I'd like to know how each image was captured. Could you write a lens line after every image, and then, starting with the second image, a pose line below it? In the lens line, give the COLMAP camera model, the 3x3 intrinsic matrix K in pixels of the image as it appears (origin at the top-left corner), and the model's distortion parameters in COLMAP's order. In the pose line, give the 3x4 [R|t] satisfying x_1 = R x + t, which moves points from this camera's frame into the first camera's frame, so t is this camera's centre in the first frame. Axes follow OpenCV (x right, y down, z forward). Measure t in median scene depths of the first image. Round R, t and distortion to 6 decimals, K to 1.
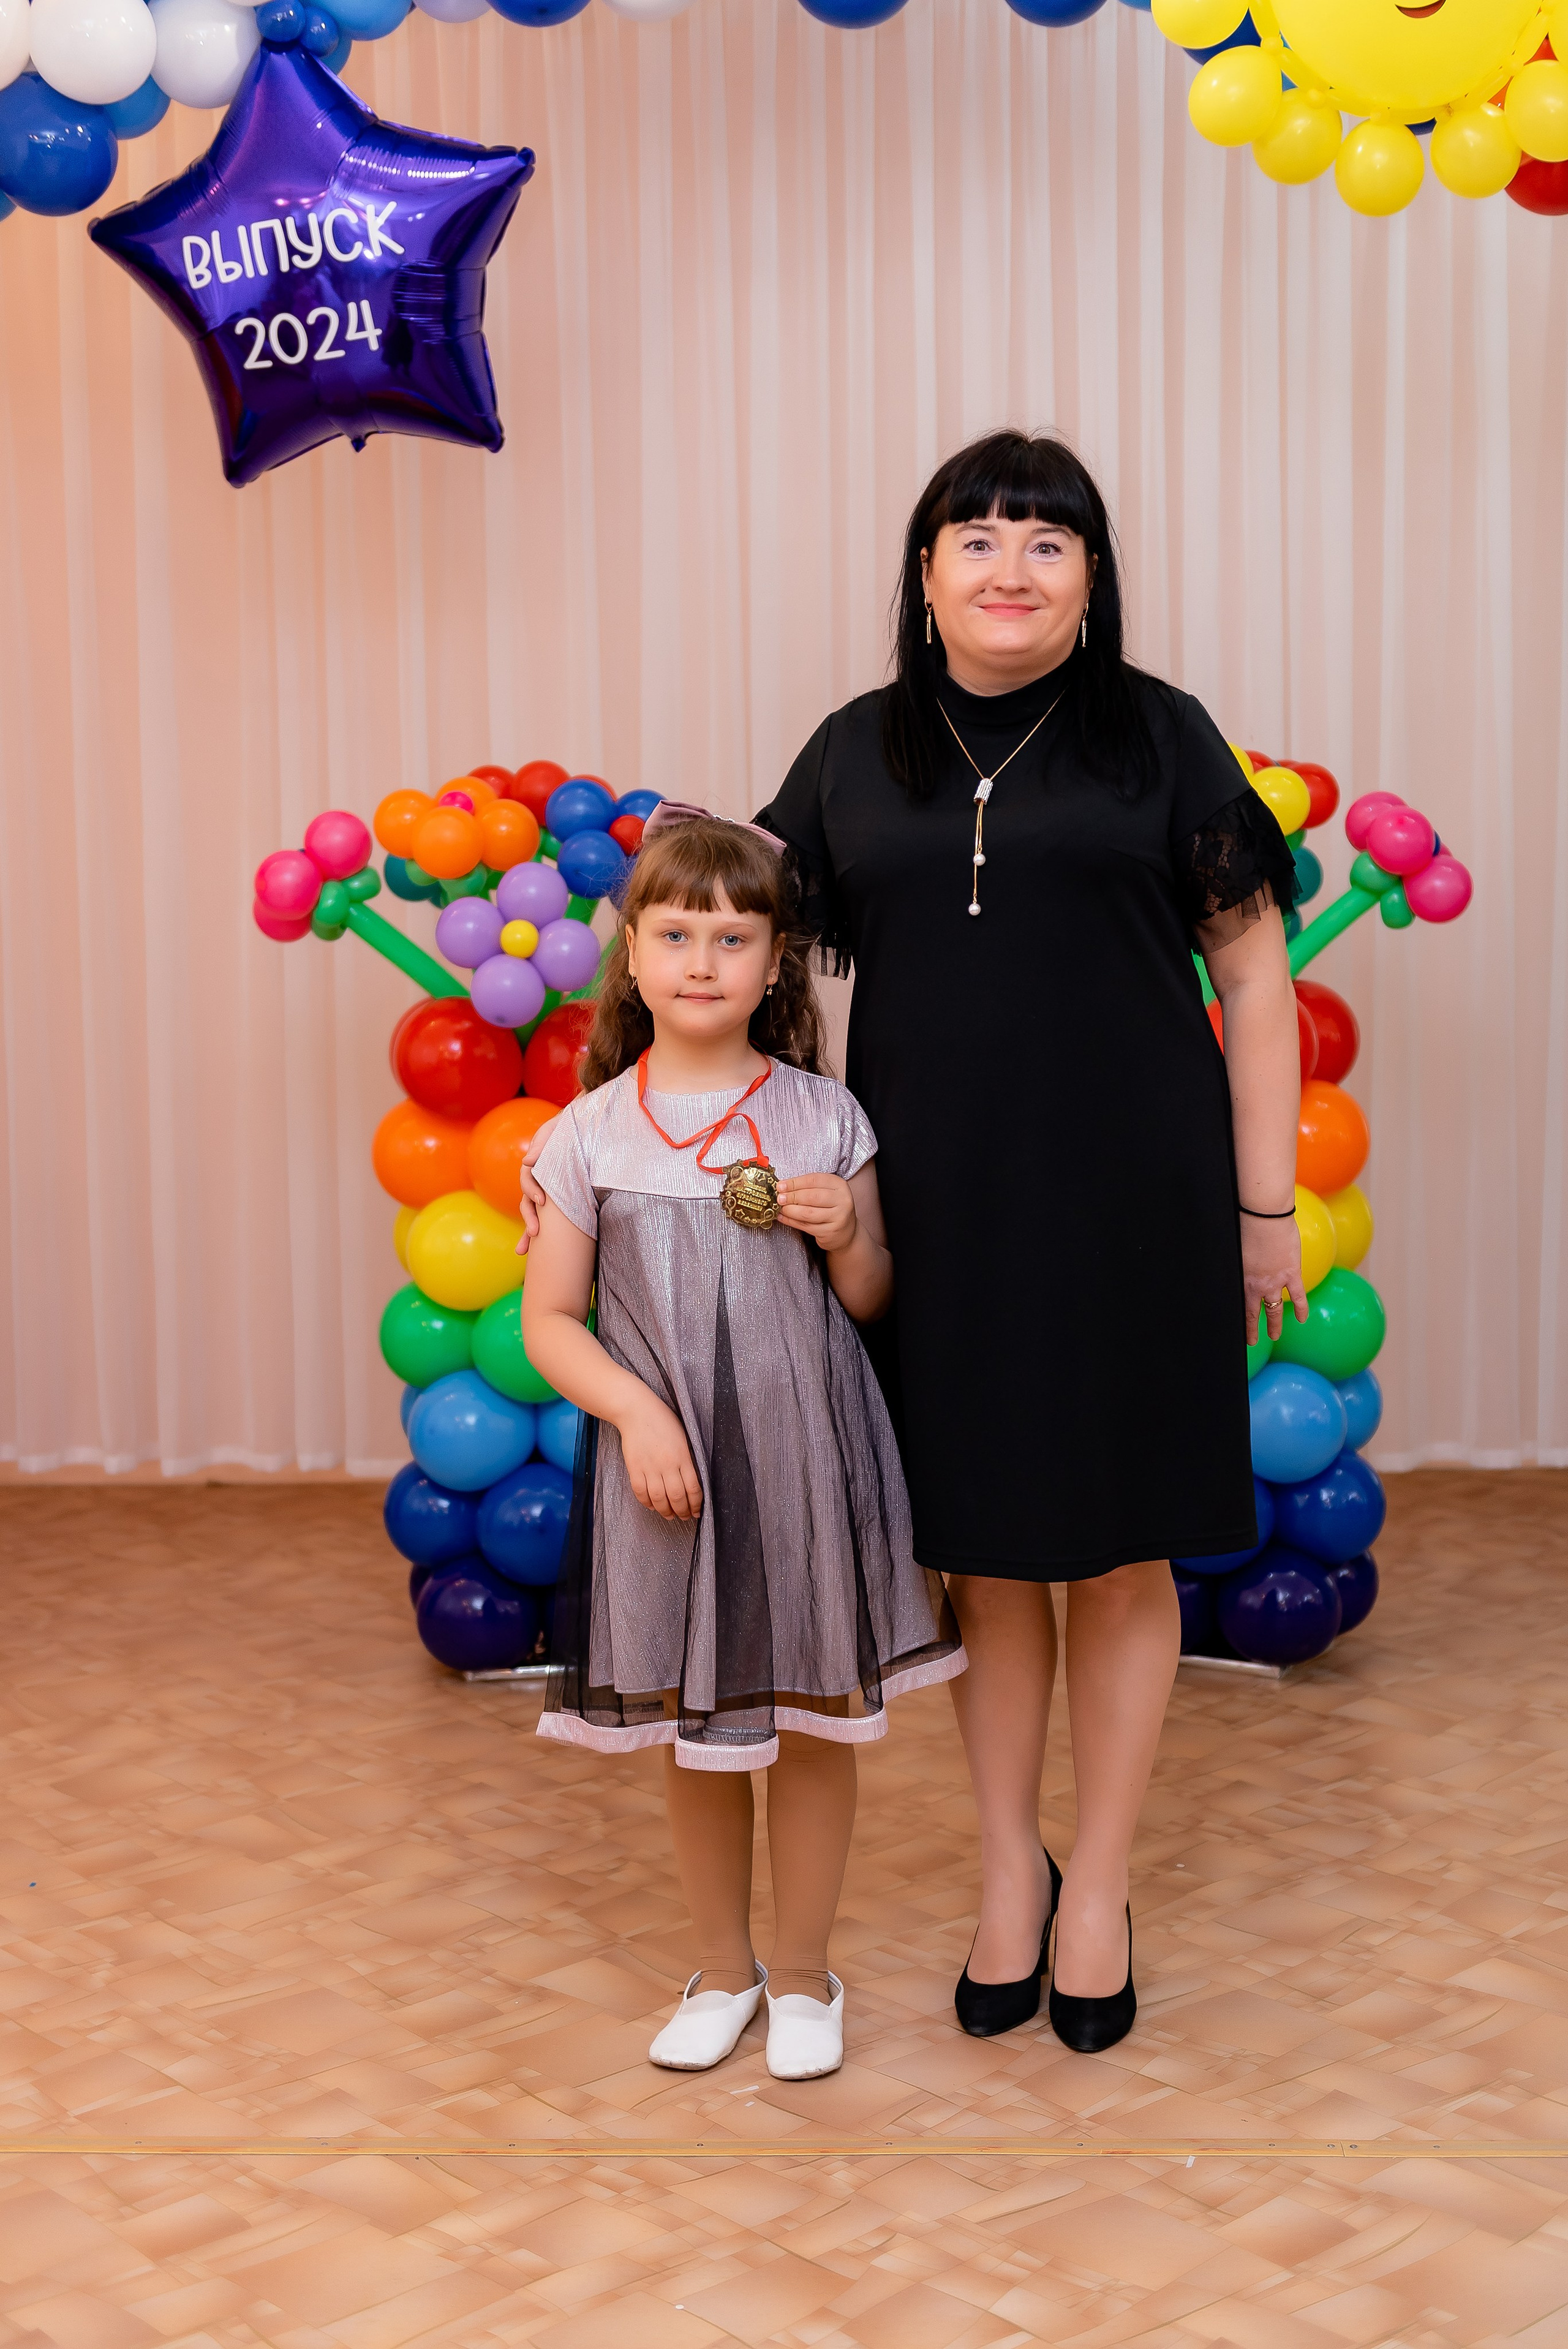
lens RADIAL K [[3134.3, 0, 784.0], [0, 3134.3, 1174.5], [0, 0, 1]] dist [-0.008896, 0.013036]
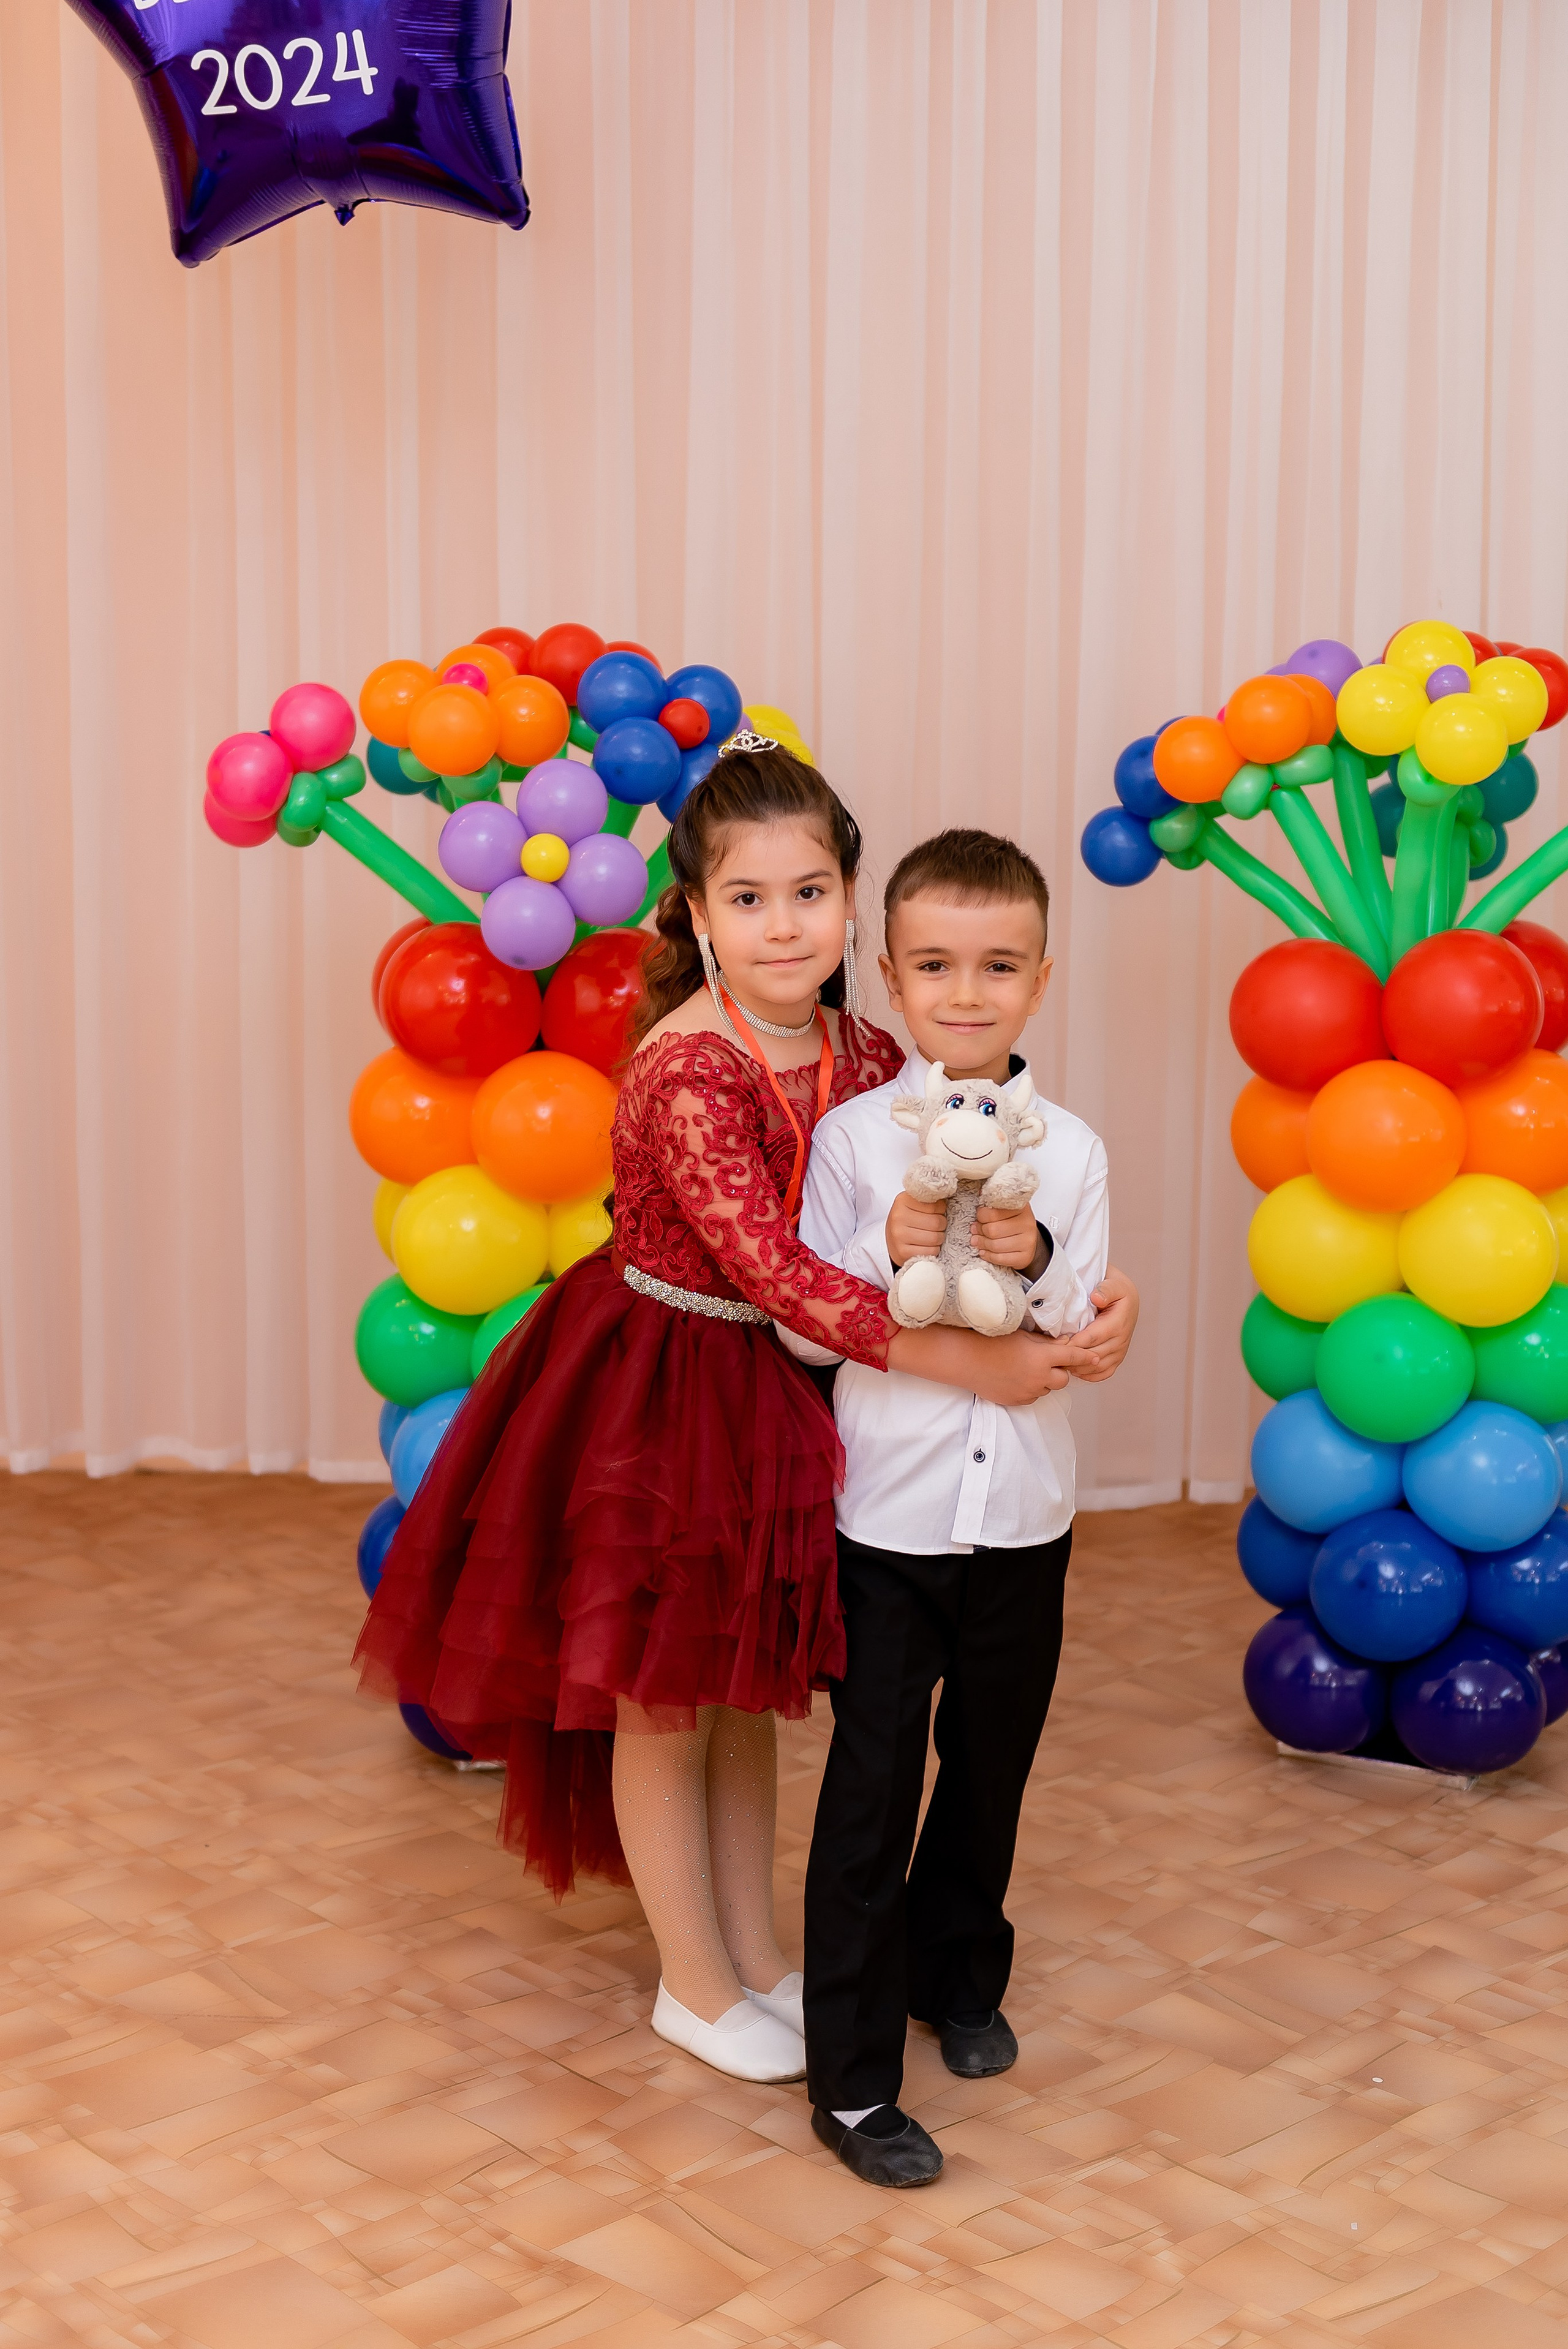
lens RADIAL K [[3398.5, 0, 784.0], [0, 3398.5, 1174.5], [0, 0, 1]] dist [-0.006024, -0.040559]
pose [[0.999768, 0.020032, 0.007889, -0.028571], [-0.020405, 0.998518, 0.050454, -0.039219], [-0.006866, -0.050603, 0.998695, 0.140808]]
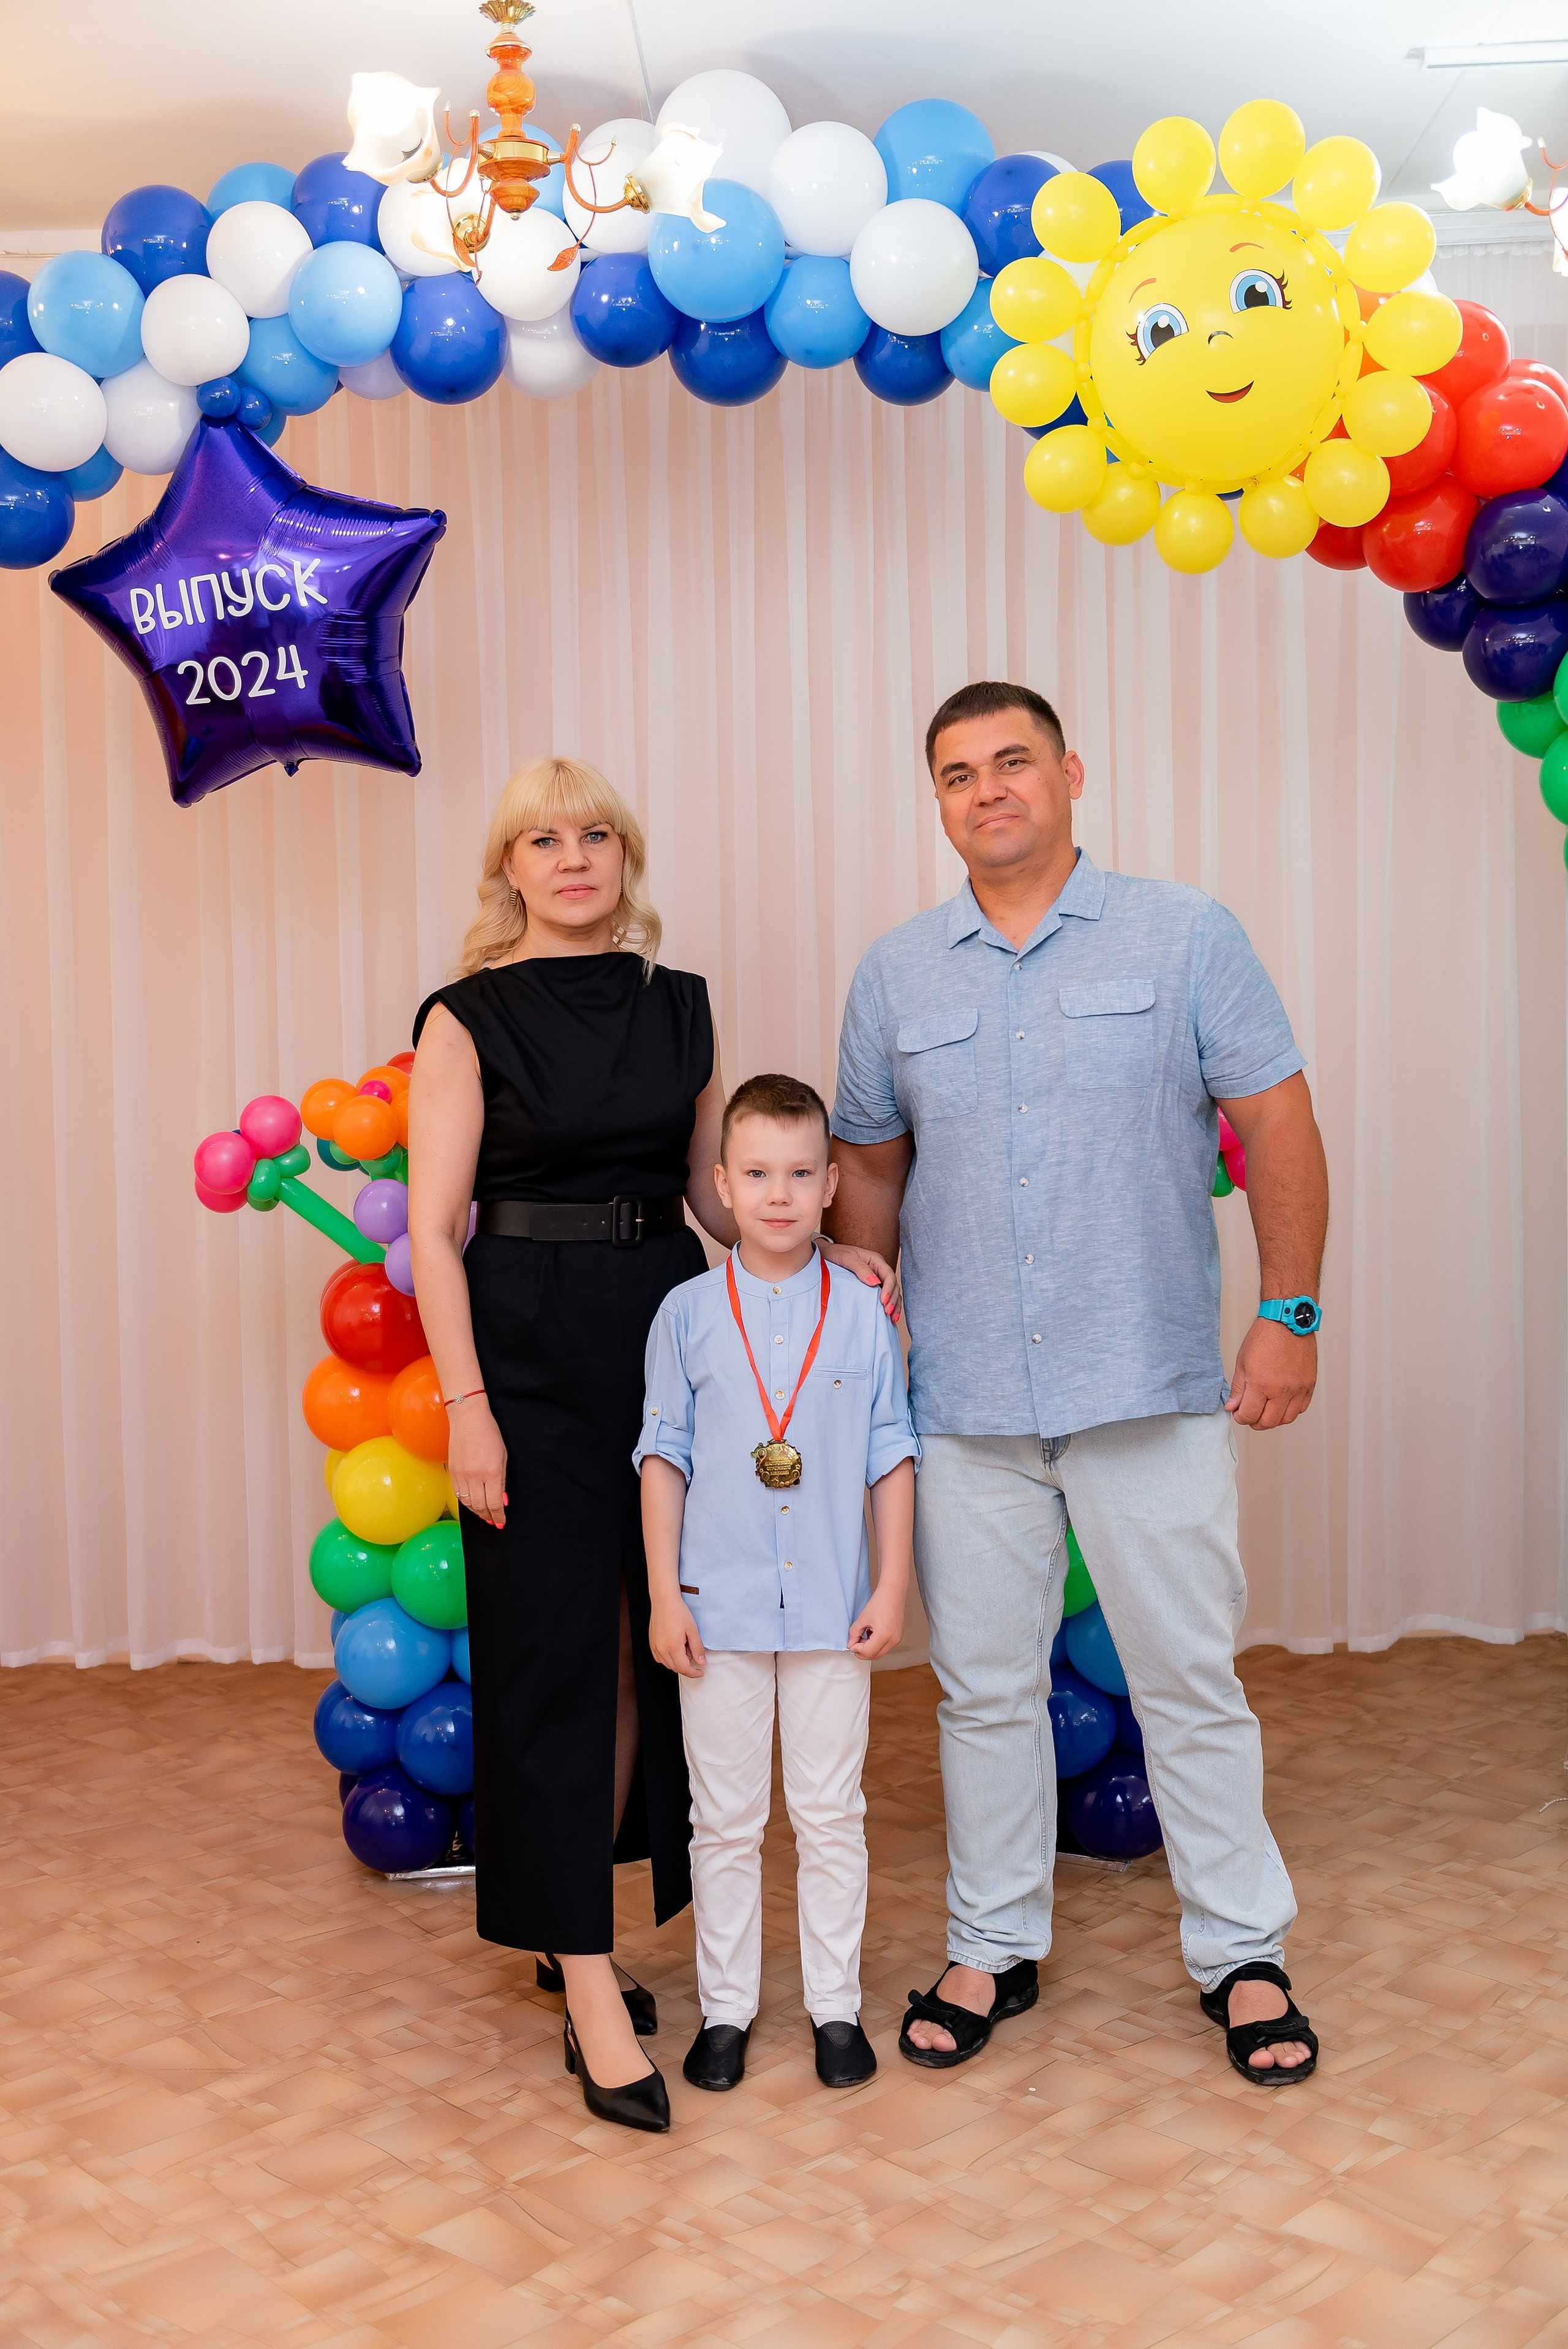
lens RADIAL K [[2523.1, 0, 784.0], [0, 2523.1, 1174.5], [0, 0, 1]] dist [-0.010252, 0.007469]
pose [[0.999670, -0.005302, 0.025122, 0.017928], [0.006429, 0.998967, -0.044988, -0.048096], [-0.024858, 0.045135, 0.998672, 0.103730]]
